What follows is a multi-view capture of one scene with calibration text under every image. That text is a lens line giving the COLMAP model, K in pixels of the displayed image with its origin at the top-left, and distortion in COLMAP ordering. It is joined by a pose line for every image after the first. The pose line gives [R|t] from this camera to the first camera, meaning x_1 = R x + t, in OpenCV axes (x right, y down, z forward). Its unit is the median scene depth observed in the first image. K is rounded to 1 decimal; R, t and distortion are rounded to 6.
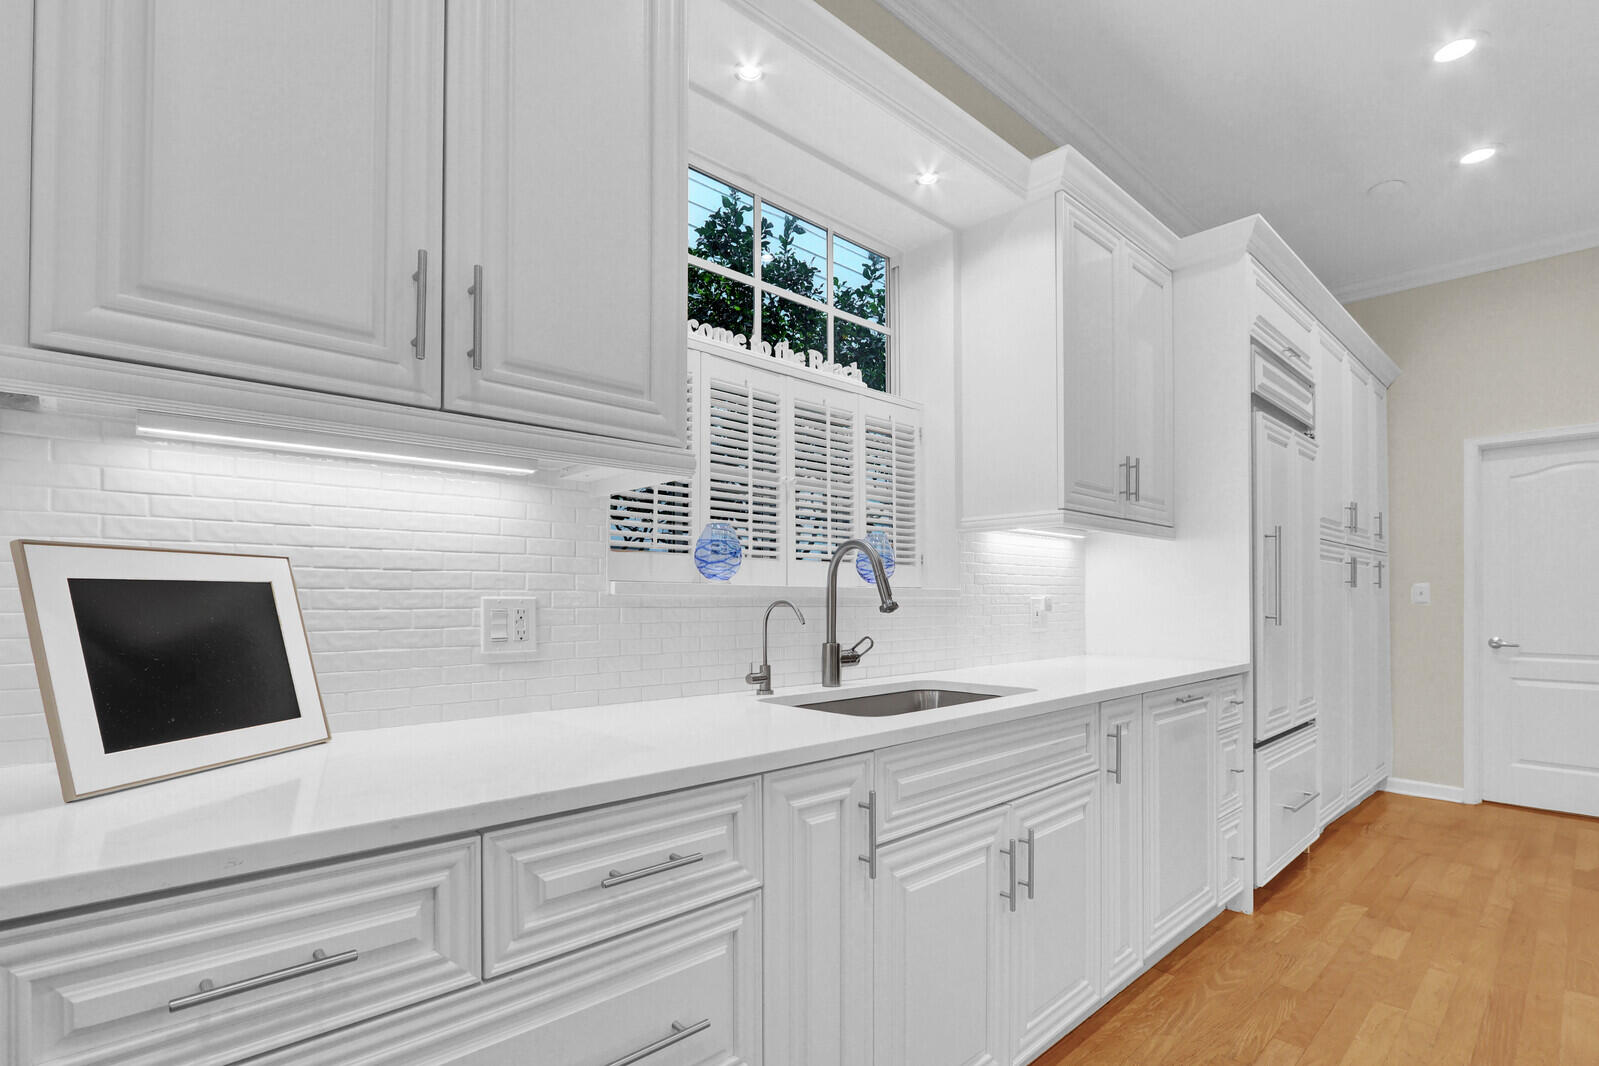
lens RADIAL K [[764.8, 0, 780.6], [0, 764.8, 601.5], [0, 0, 1]] dist [-0.011695, -0.000096]
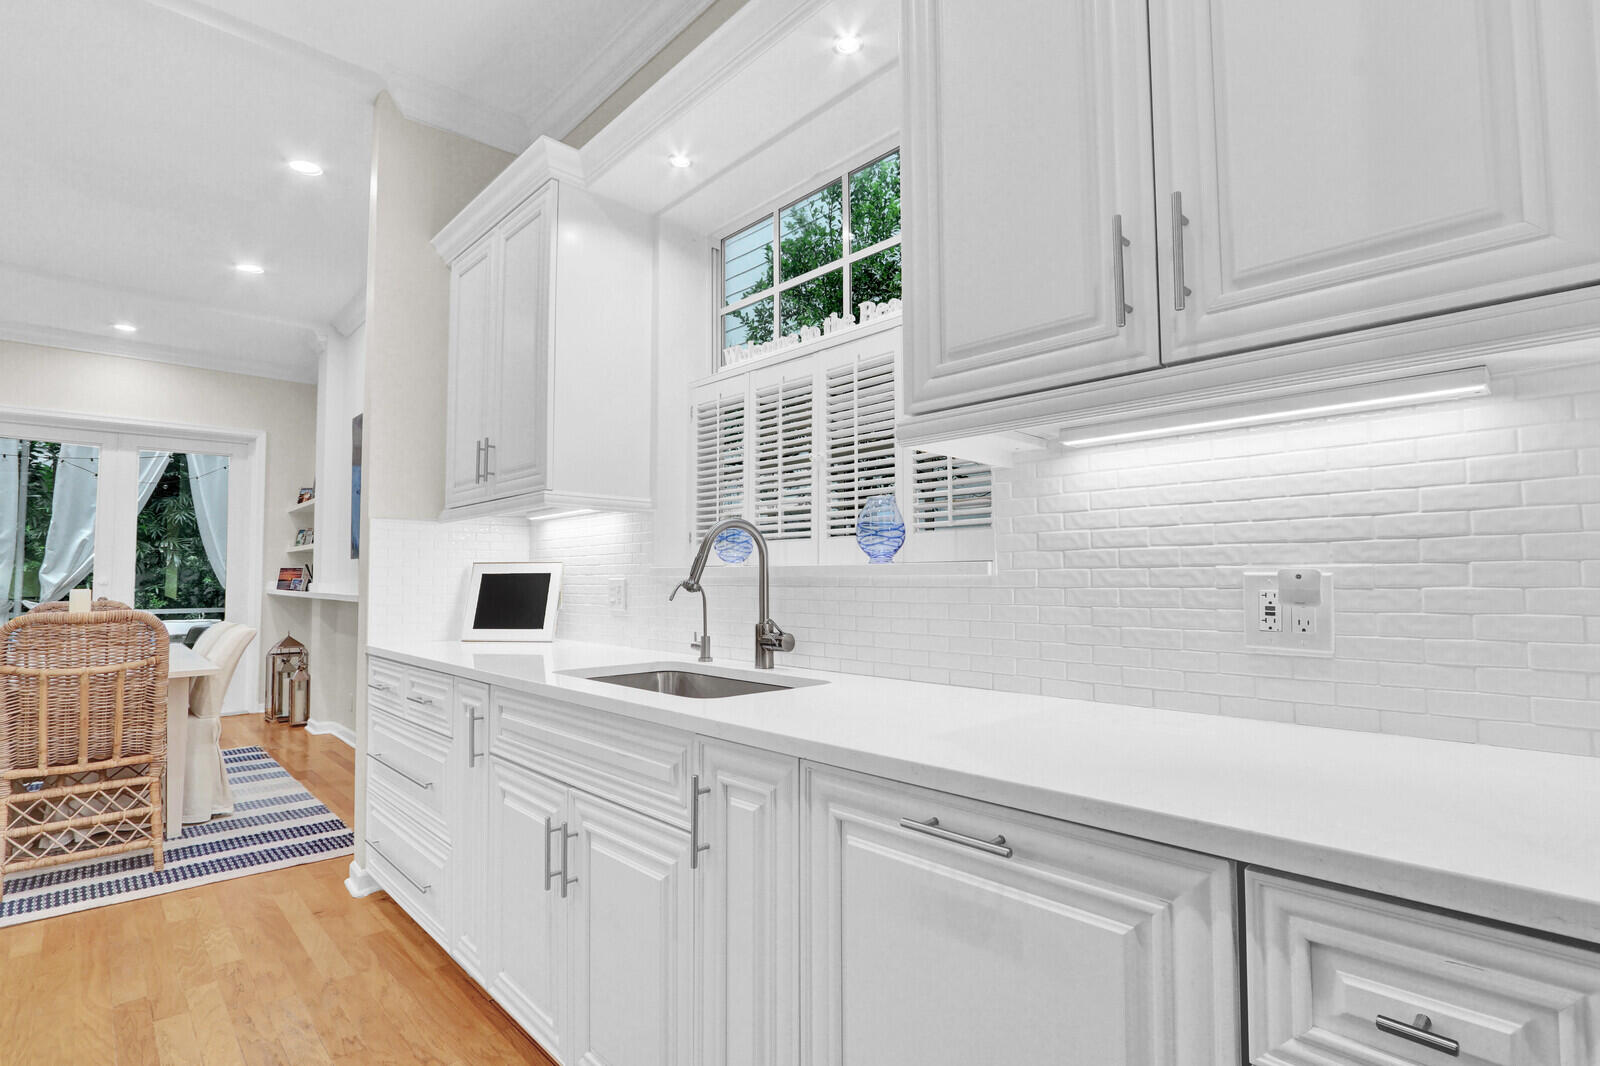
lens RADIAL K [[765.2, 0, 766.8], [0, 765.2, 515.4], [0, 0, 1]] dist [-0.011695, -0.000096]
pose [[0.011115, -0.073255, -0.997251, 1.038010], [0.005577, 0.997302, -0.073196, -0.013225], [0.999923, -0.004748, 0.011493, 0.976375]]
